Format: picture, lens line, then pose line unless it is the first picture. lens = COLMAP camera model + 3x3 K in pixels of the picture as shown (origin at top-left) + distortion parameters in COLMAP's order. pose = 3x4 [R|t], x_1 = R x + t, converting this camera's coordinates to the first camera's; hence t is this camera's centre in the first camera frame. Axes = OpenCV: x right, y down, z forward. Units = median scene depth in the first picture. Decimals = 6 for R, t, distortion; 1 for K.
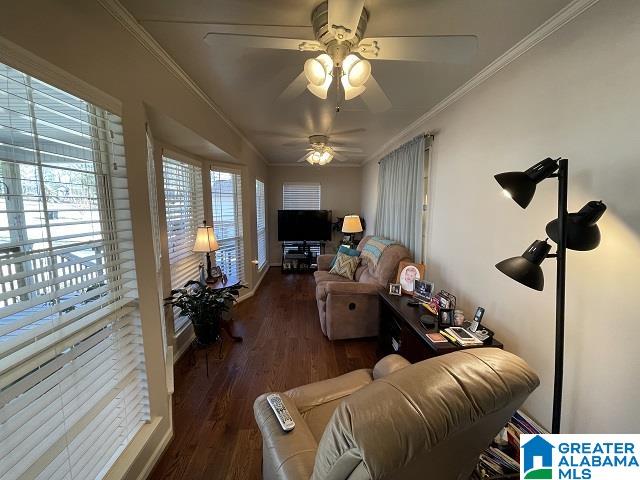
lens RADIAL K [[258.6, 0, 320.4], [0, 258.6, 239.3], [0, 0, 1]] dist [-0.001649, -0.000675]
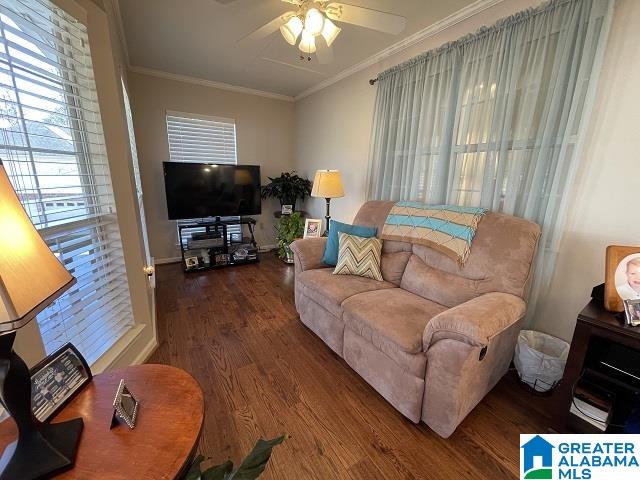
lens RADIAL K [[258.6, 0, 319.3], [0, 258.6, 237.5], [0, 0, 1]] dist [-0.001649, -0.000675]
pose [[0.871312, -0.099974, 0.480438, -0.152155], [0.050085, 0.992033, 0.115598, -0.003167], [-0.488167, -0.076659, 0.869377, 0.359357]]
